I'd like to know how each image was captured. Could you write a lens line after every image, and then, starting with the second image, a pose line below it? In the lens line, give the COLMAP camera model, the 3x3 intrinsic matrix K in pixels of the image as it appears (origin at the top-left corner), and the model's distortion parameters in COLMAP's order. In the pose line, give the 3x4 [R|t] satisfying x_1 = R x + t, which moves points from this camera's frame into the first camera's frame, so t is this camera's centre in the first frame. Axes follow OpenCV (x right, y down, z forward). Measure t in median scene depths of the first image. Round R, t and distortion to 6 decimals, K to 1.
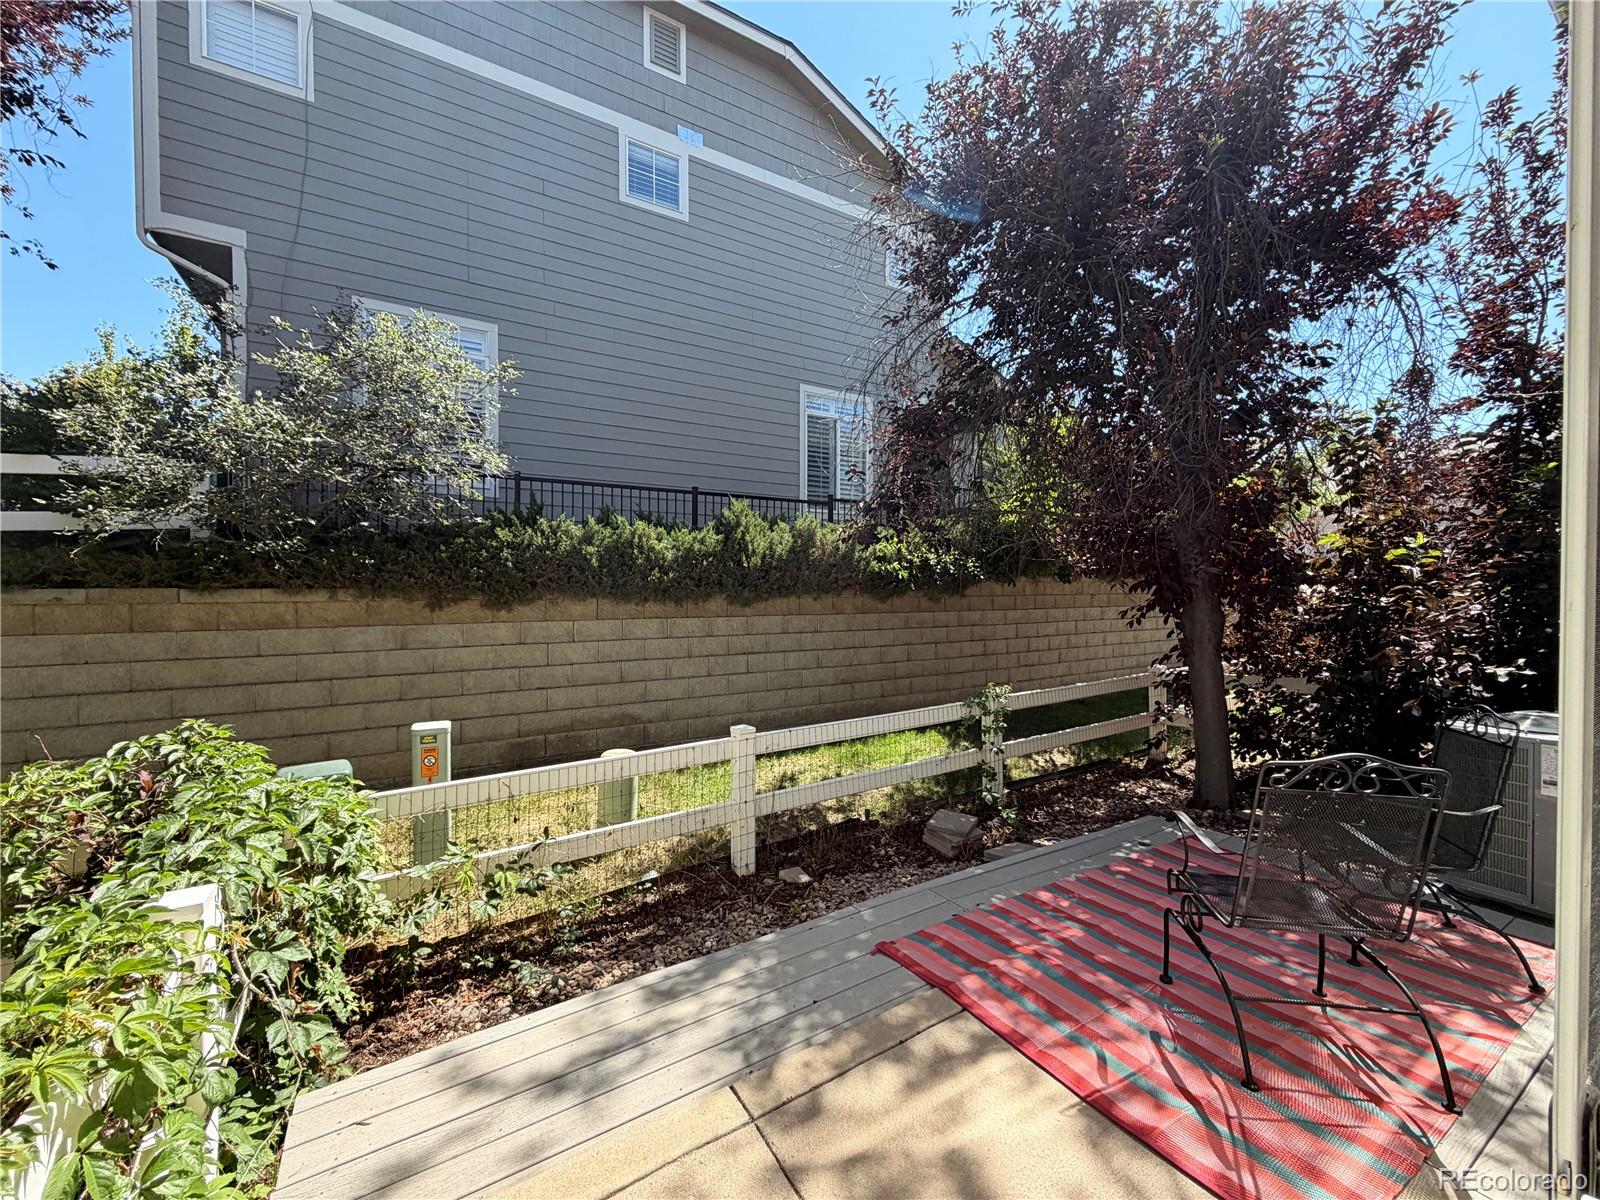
lens RADIAL K [[638.8, 0, 798.9], [0, 638.8, 600.6], [0, 0, 1]] dist [-0.000177, -0.000203]
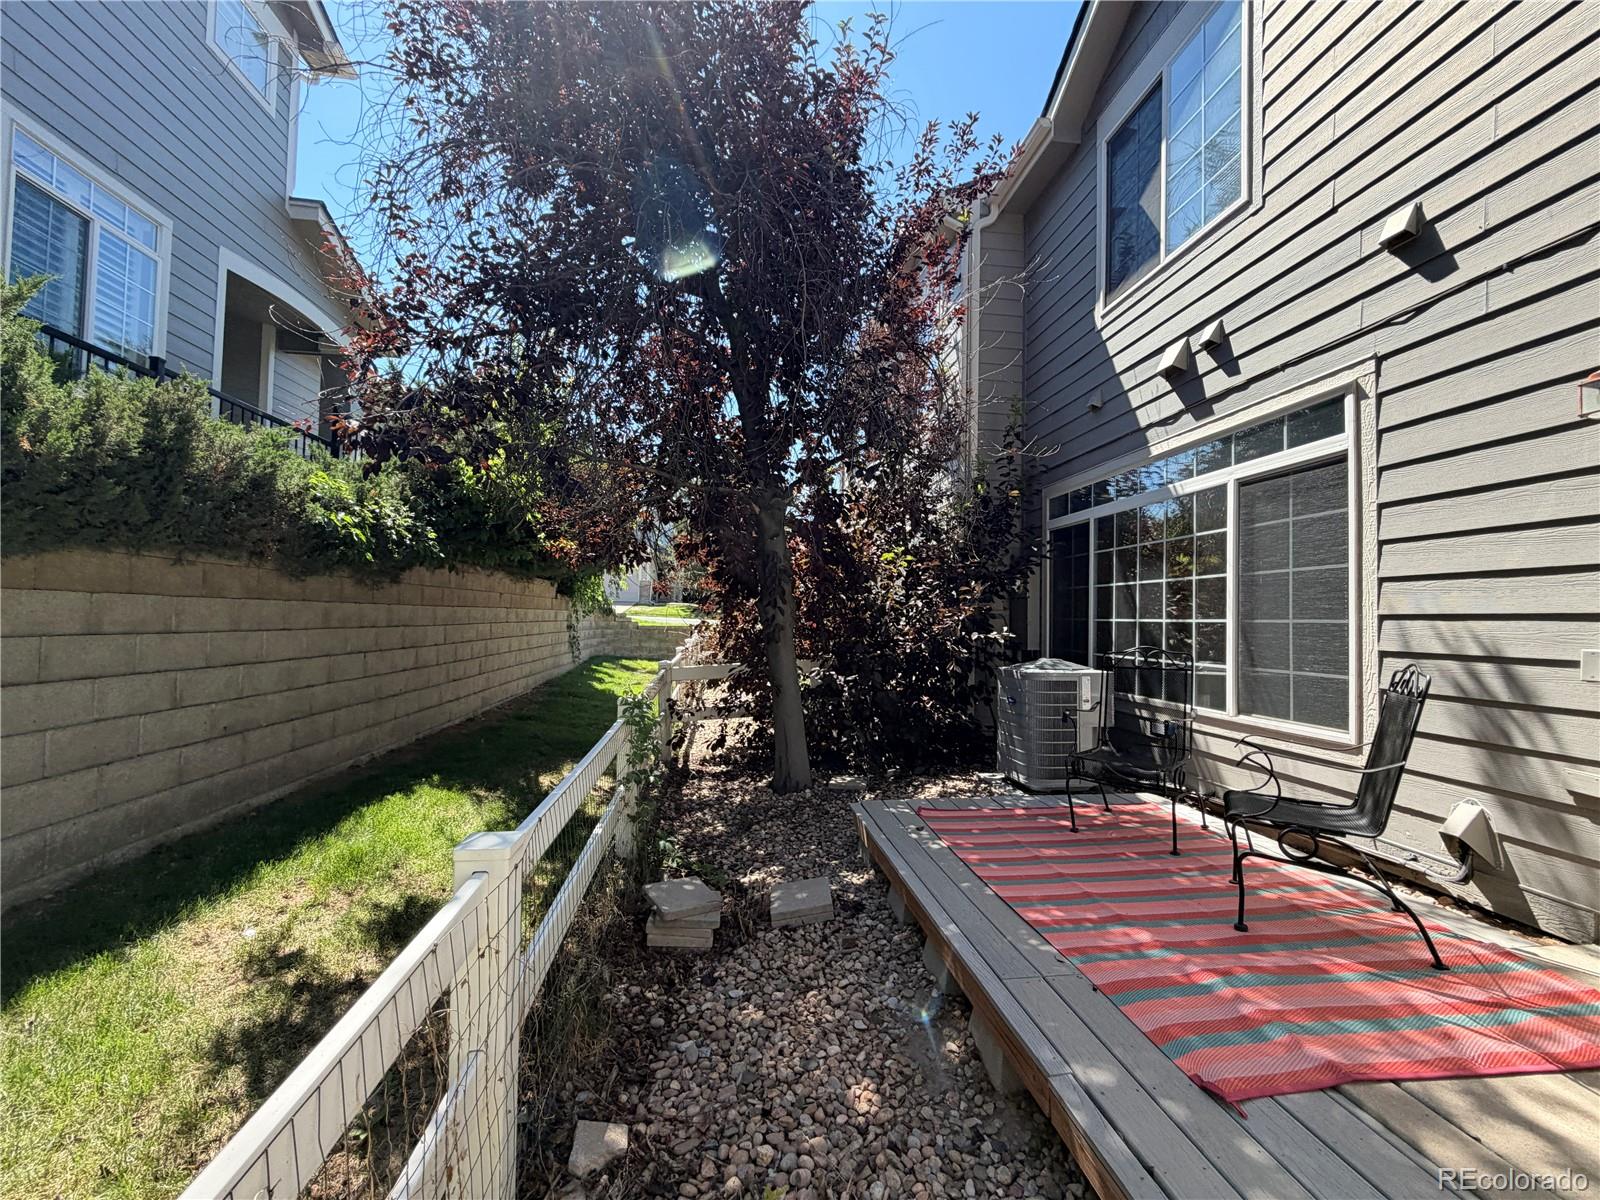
lens RADIAL K [[638.8, 0, 794.3], [0, 638.8, 600.0], [0, 0, 1]] dist [-0.000177, -0.000203]
pose [[0.422169, 0.035222, 0.905833, -0.621305], [-0.004738, 0.999317, -0.036649, 0.123216], [-0.906505, 0.011181, 0.422047, 1.189355]]
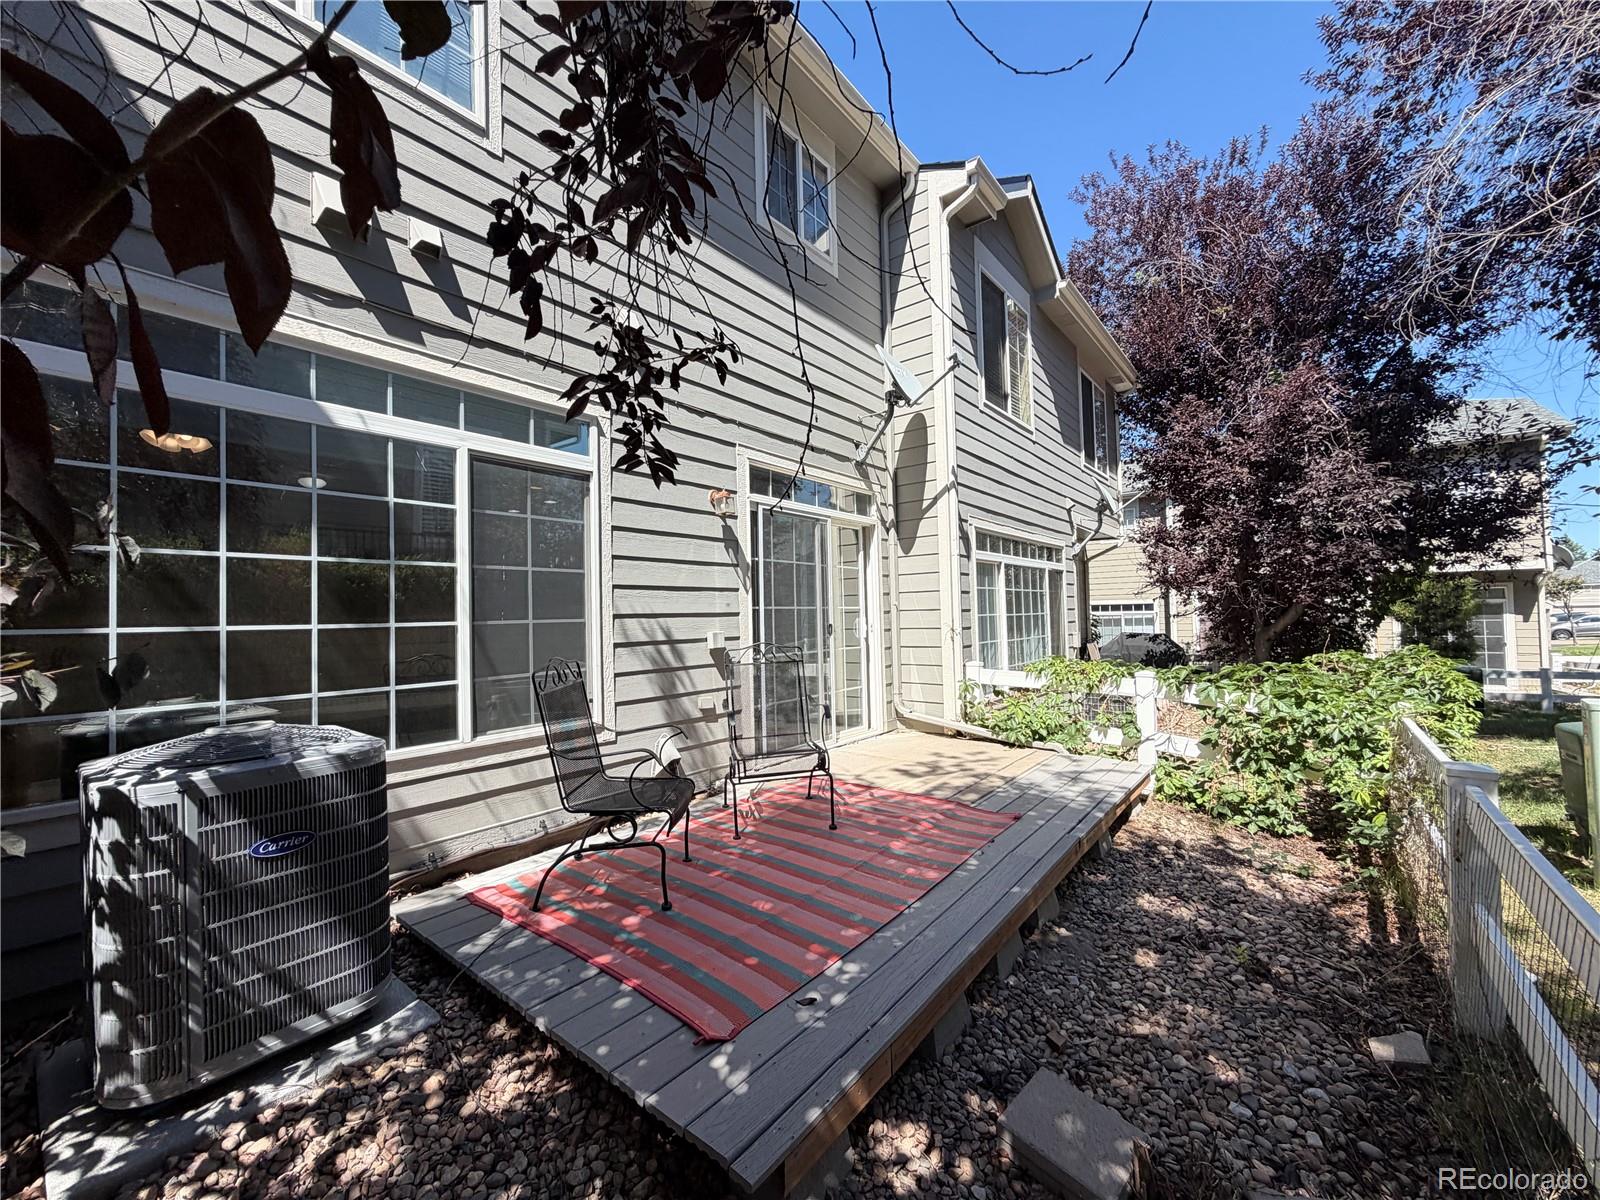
lens RADIAL K [[638.8, 0, 797.6], [0, 638.8, 596.1], [0, 0, 1]] dist [-0.000177, -0.000203]
pose [[-0.941977, 0.008667, -0.335565, 1.120516], [0.014688, 0.999773, -0.015408, 0.086551], [0.335355, -0.019443, -0.941891, 2.323324]]
